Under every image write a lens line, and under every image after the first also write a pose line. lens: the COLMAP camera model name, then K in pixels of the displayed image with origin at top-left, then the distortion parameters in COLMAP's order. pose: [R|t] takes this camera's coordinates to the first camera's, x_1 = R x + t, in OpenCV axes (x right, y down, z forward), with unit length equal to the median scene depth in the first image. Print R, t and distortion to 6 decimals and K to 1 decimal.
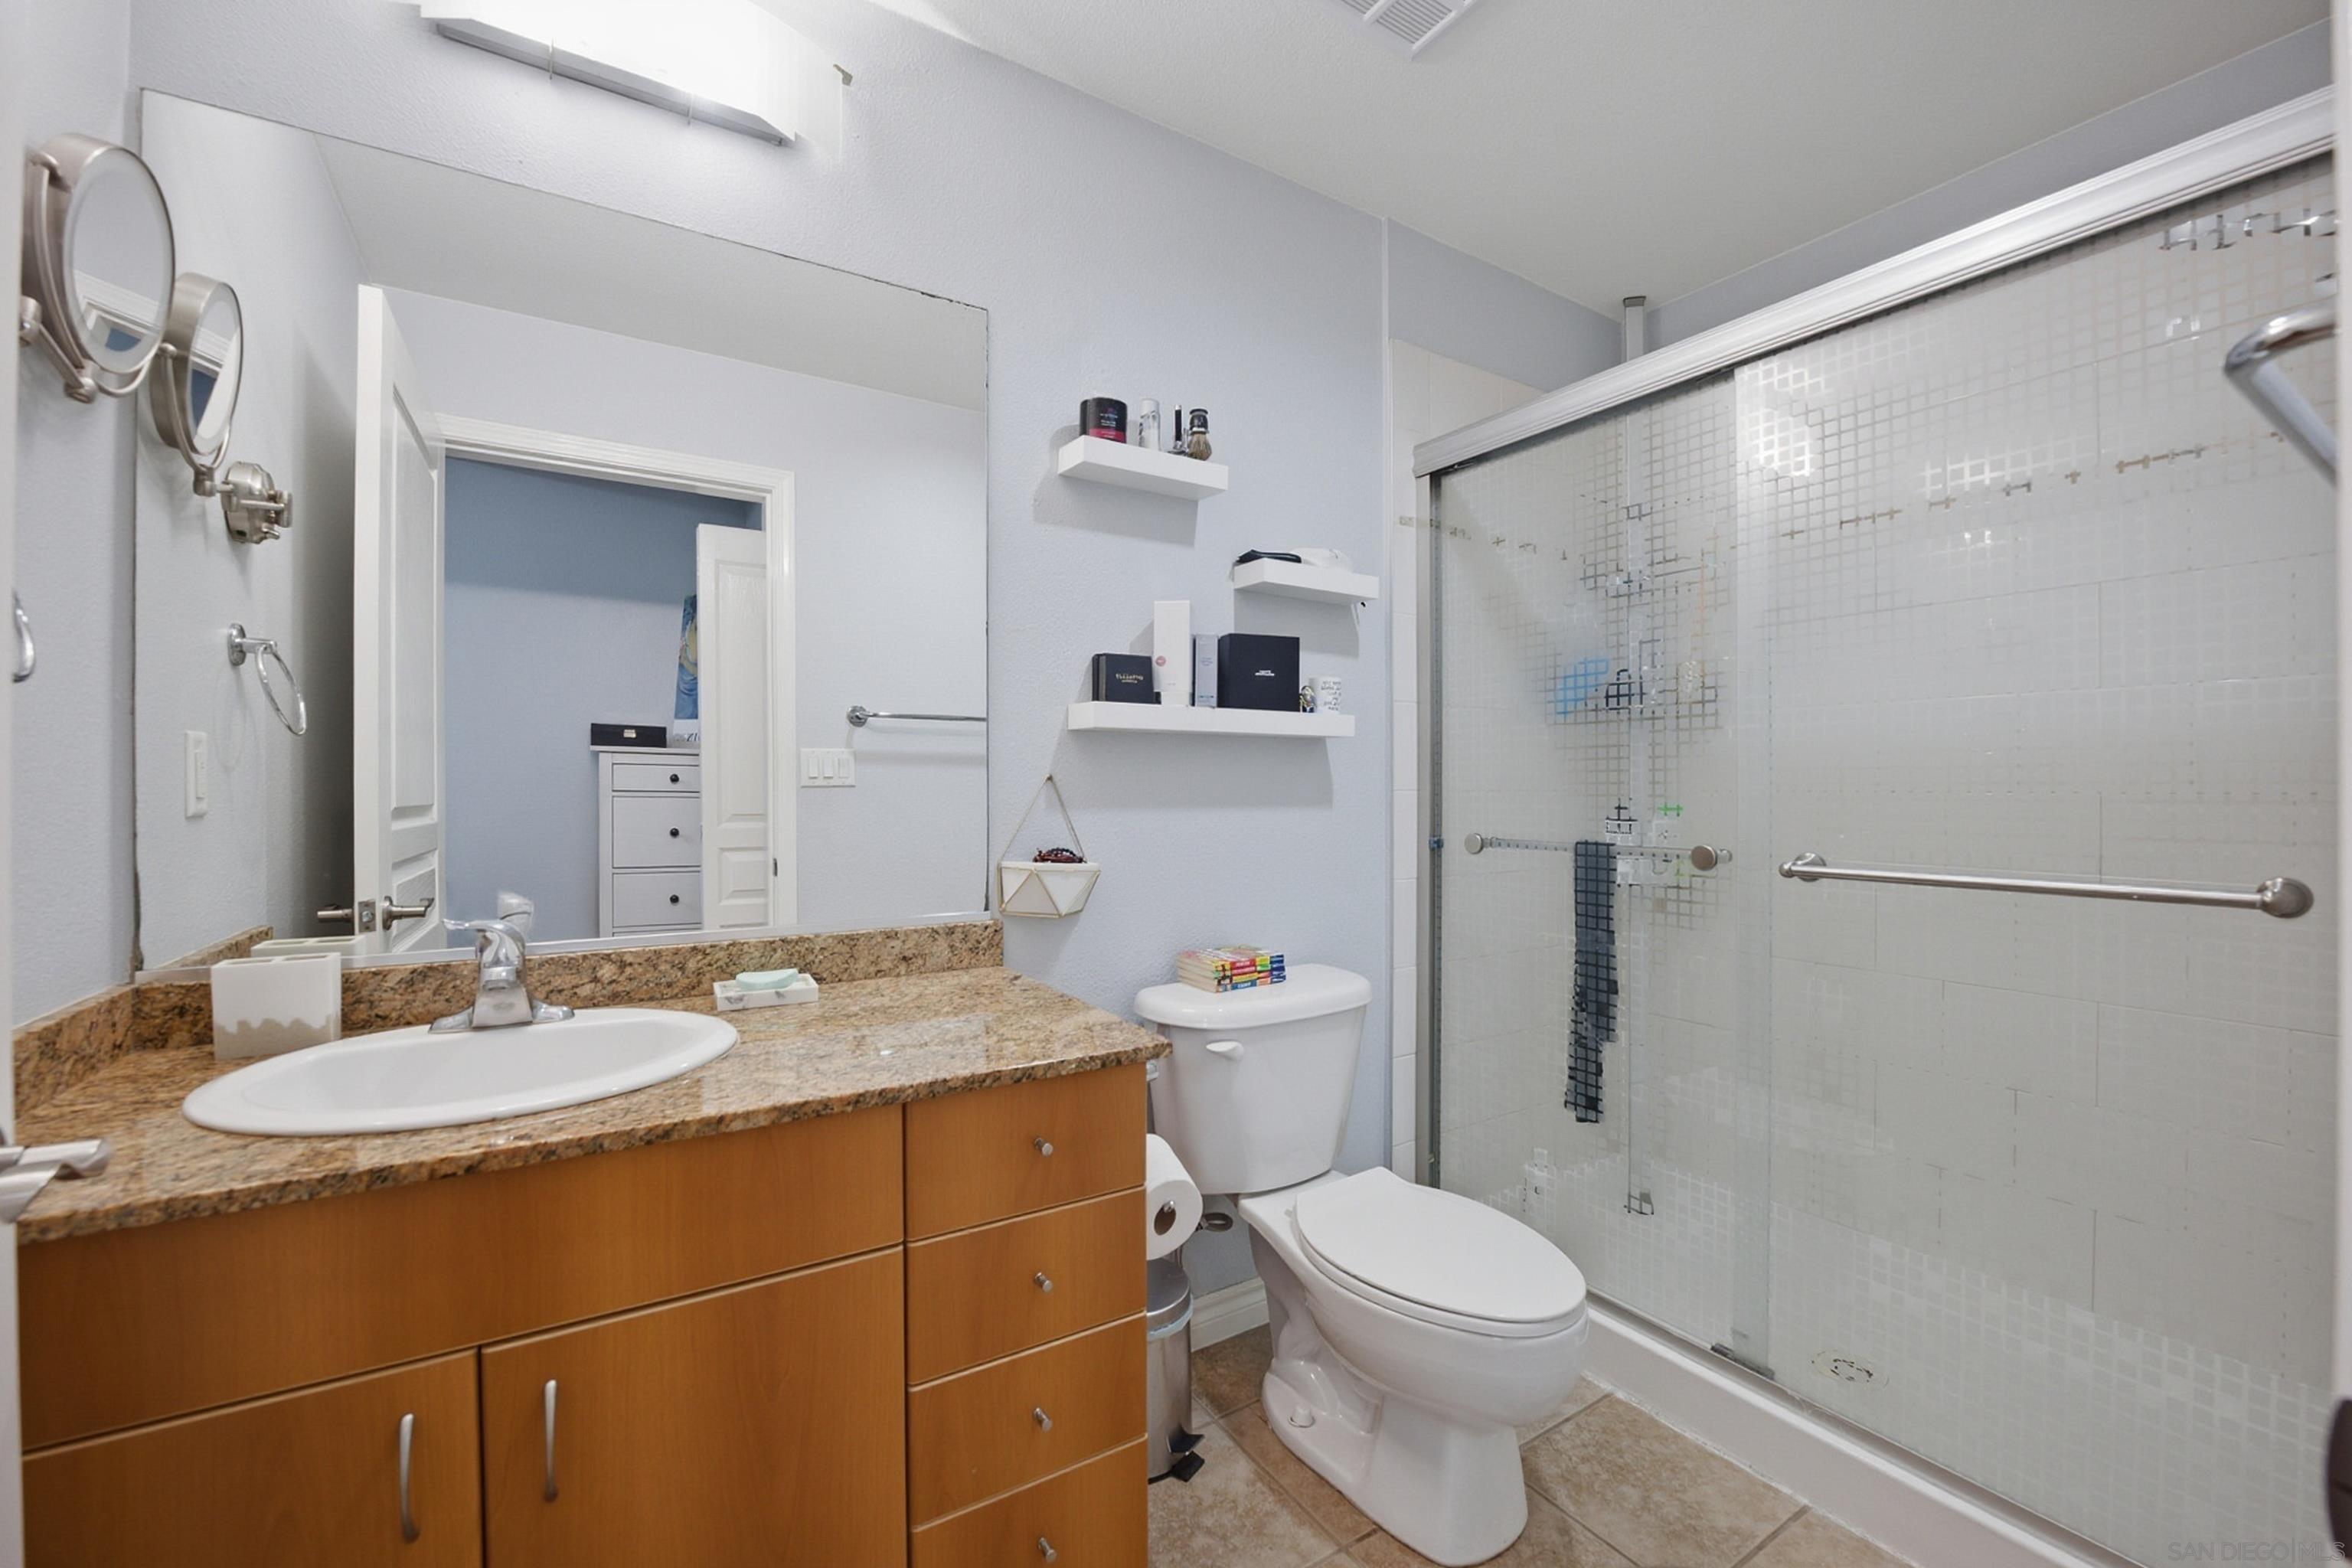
lens RADIAL K [[952.3, 0, 1166.3], [0, 952.3, 785.1], [0, 0, 1]] dist [-0.023179, 0.000180]
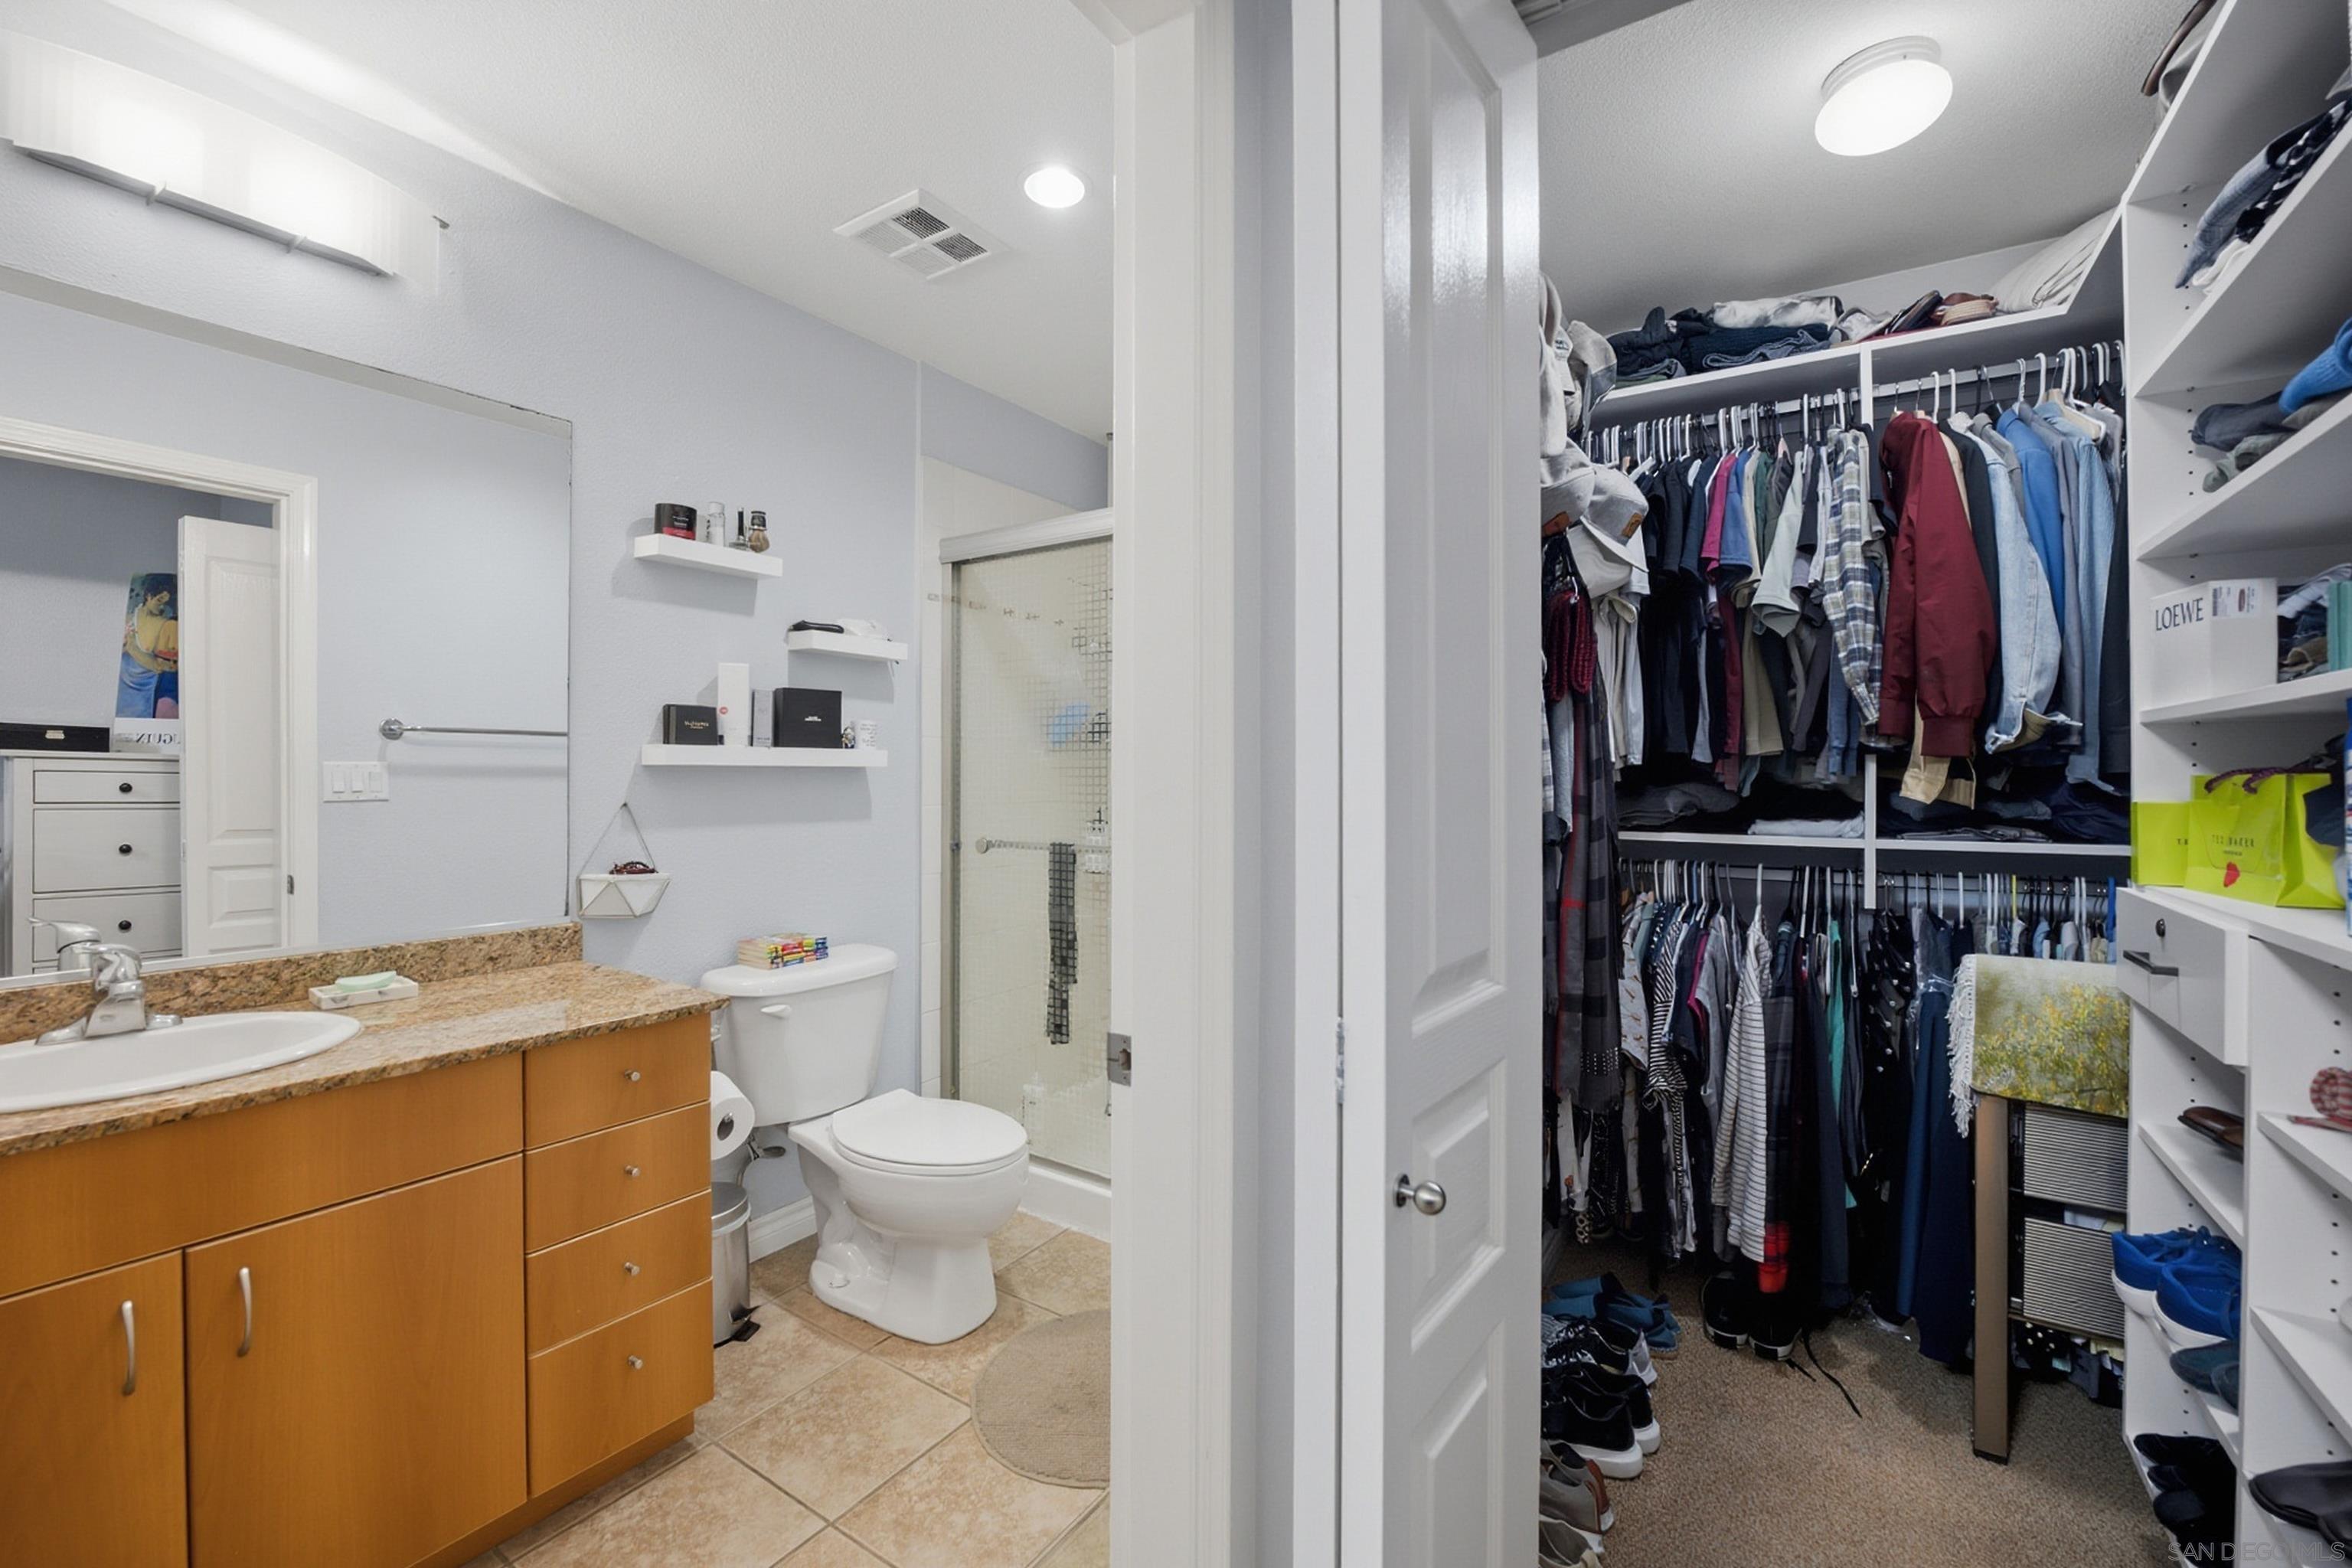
lens RADIAL K [[963.4, 0, 1175.1], [0, 963.4, 766.2], [0, 0, 1]] dist [-0.025017, 0.000512]
pose [[0.908920, 0.004793, 0.416942, 0.009210], [-0.002190, 0.999975, -0.006722, -0.051460], [-0.416964, 0.005197, 0.908908, -0.424463]]
